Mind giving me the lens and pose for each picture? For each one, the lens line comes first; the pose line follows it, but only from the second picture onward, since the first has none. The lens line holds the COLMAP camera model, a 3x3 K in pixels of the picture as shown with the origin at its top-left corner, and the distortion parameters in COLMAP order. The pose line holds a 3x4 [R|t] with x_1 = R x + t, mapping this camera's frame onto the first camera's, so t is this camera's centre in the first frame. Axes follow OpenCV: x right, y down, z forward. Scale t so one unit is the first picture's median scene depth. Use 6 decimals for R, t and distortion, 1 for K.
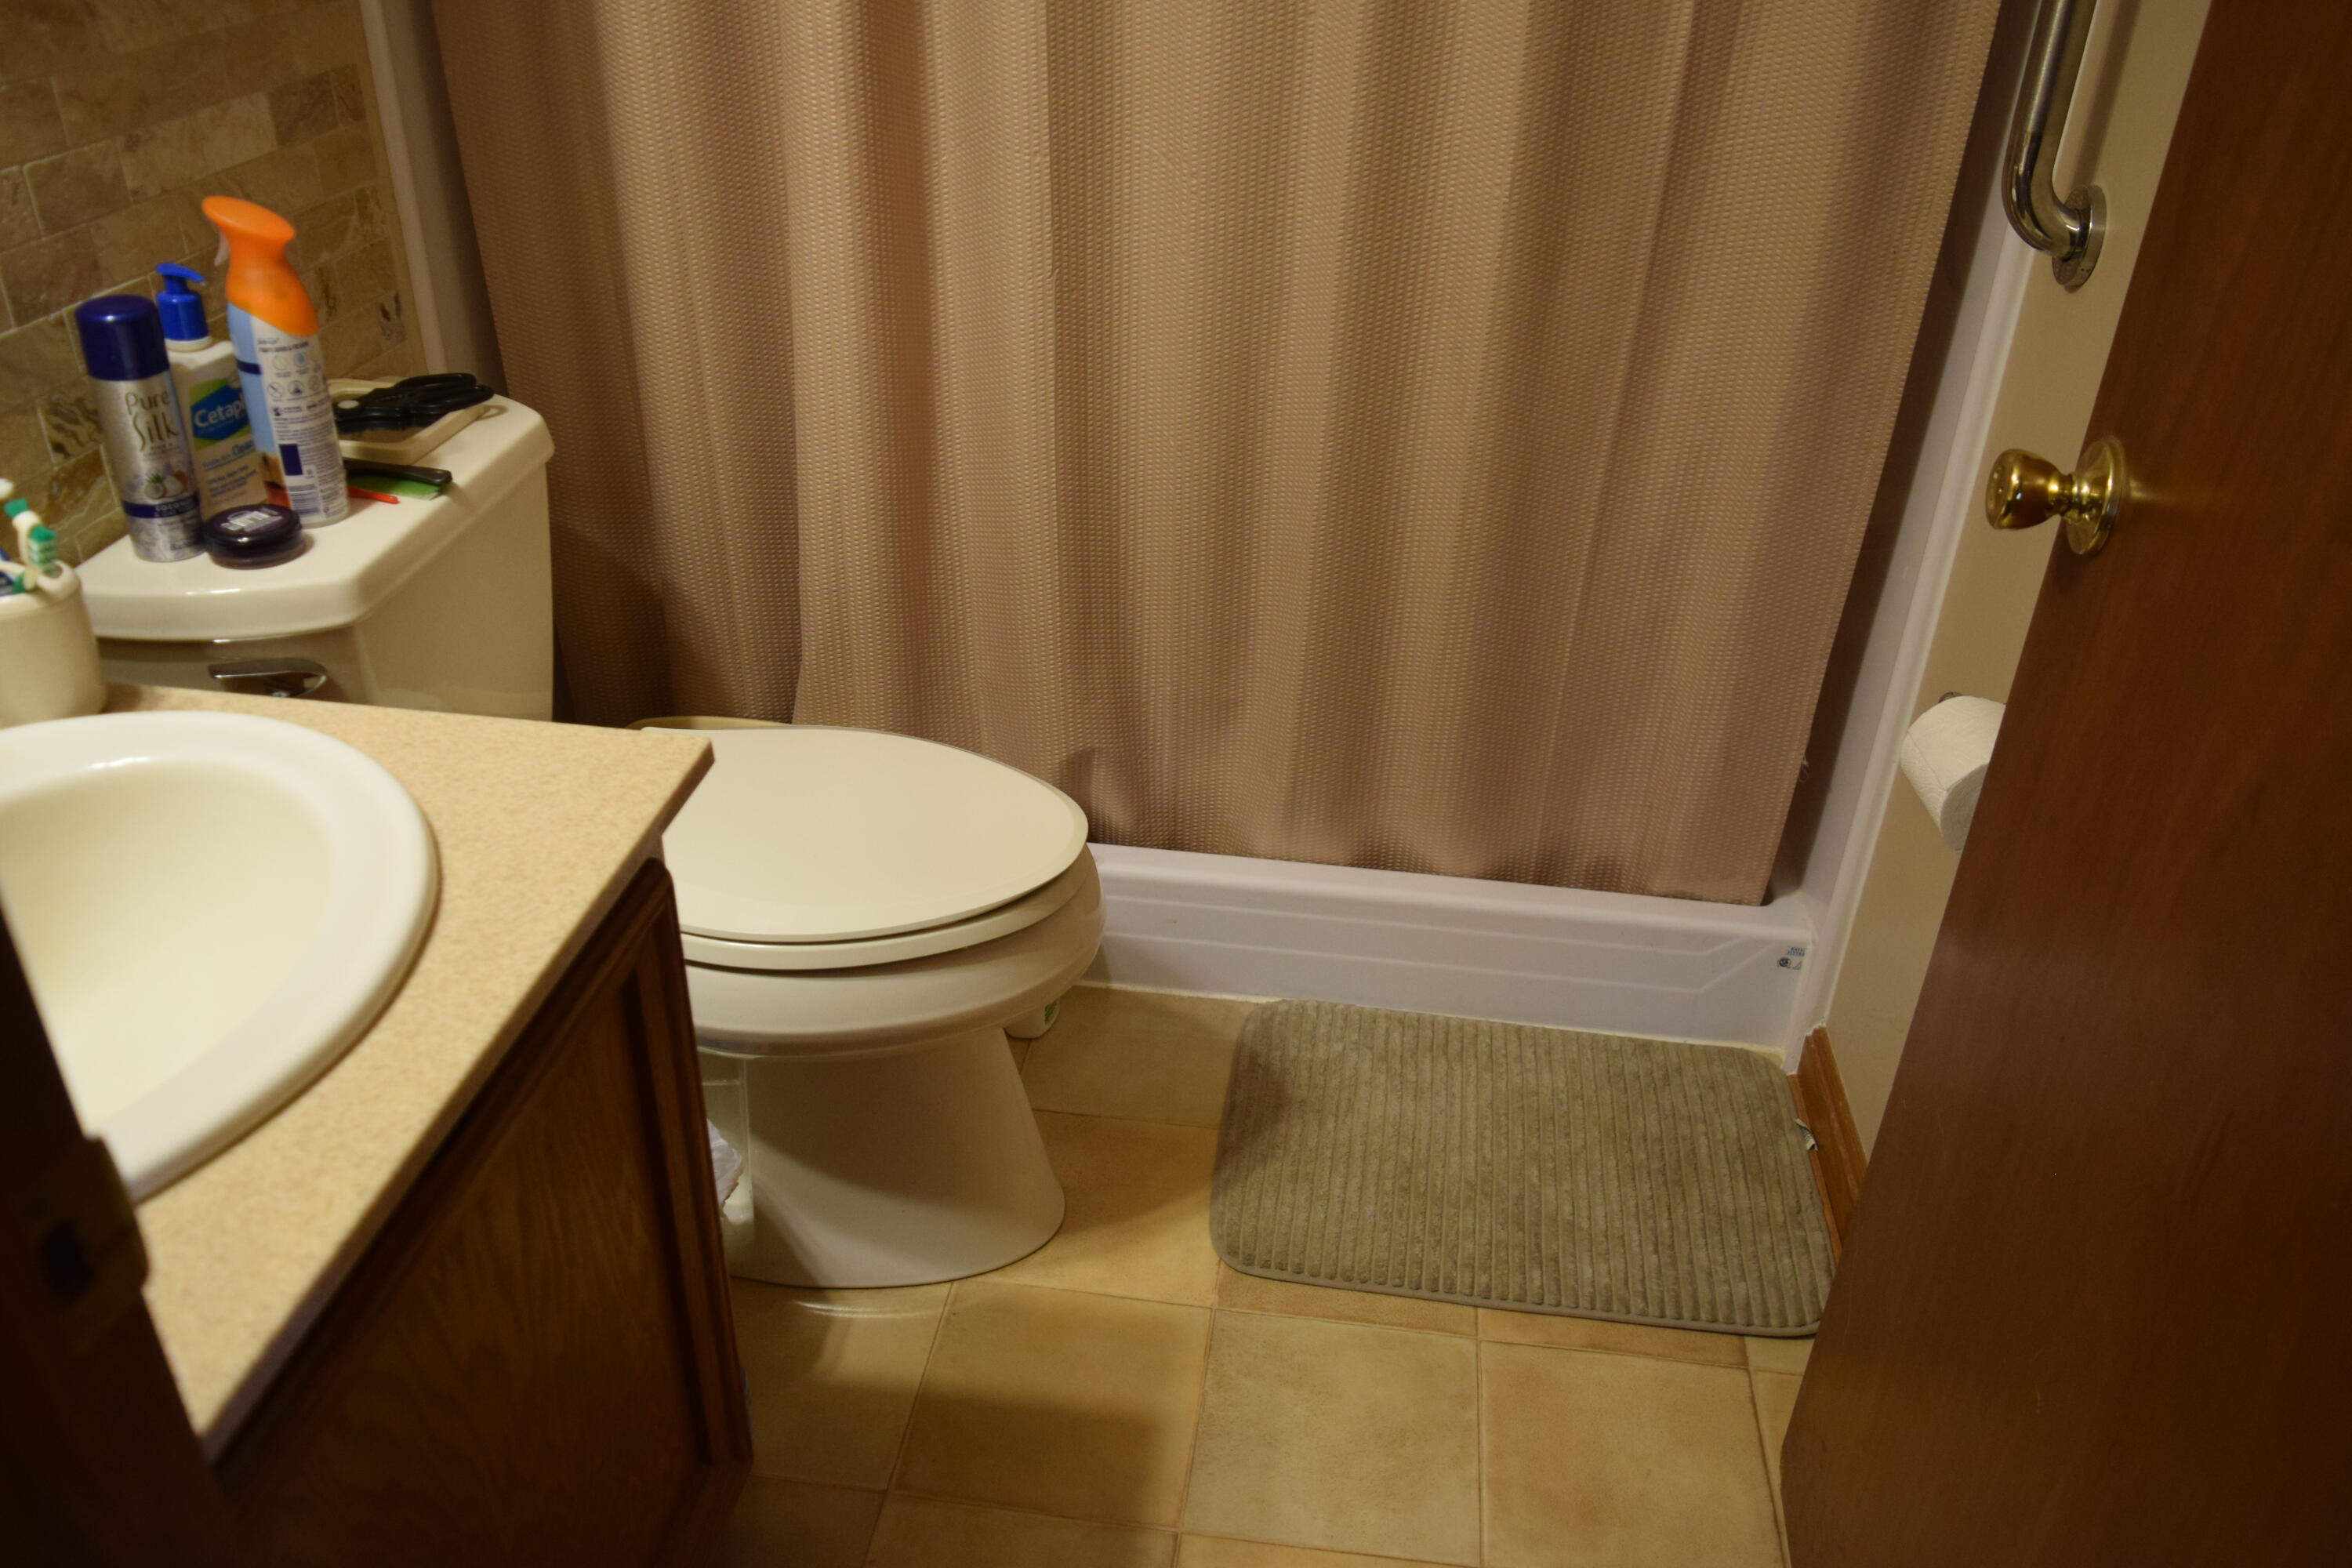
lens RADIAL K [[1820.9, 0, 1176.9], [0, 1820.9, 788.3], [0, 0, 1]] dist [-0.021770, 0.009667]
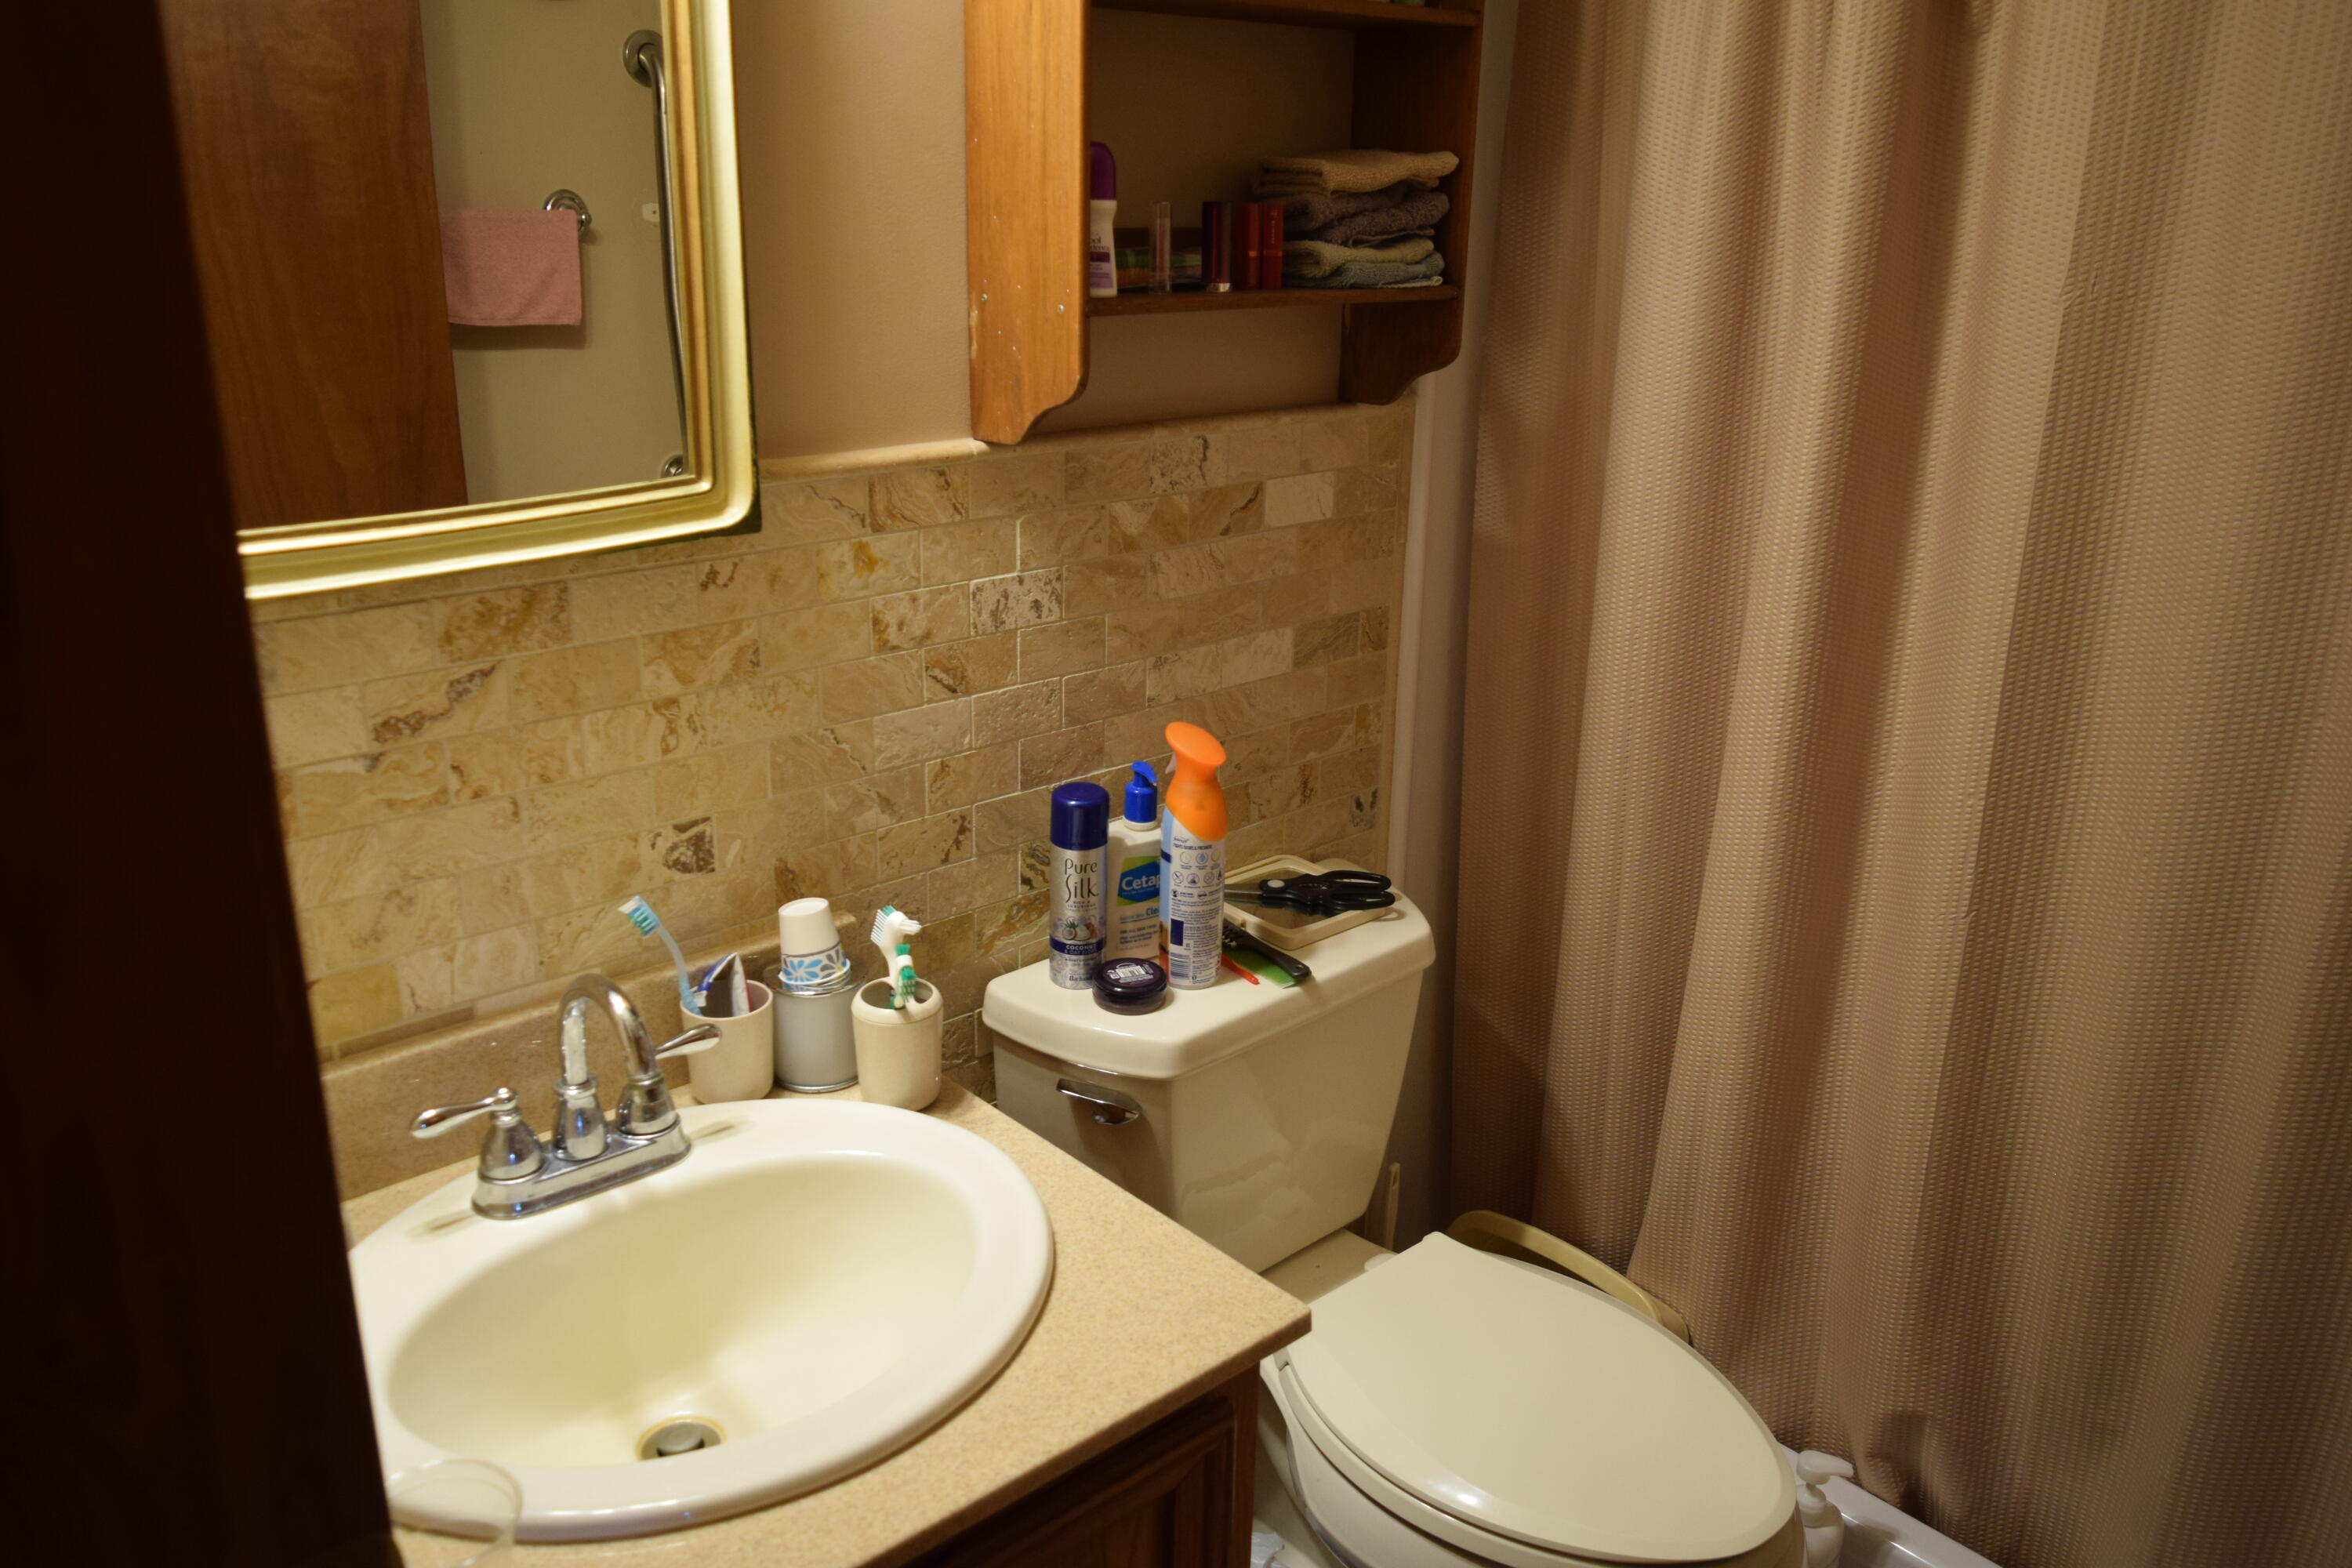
lens RADIAL K [[1820.9, 0, 1172.7], [0, 1820.9, 777.8], [0, 0, 1]] dist [-0.021770, 0.009667]
pose [[0.760182, 0.201238, -0.617759, 0.235862], [-0.326903, 0.940169, -0.096006, -0.162662], [0.561478, 0.274929, 0.780485, 0.029314]]
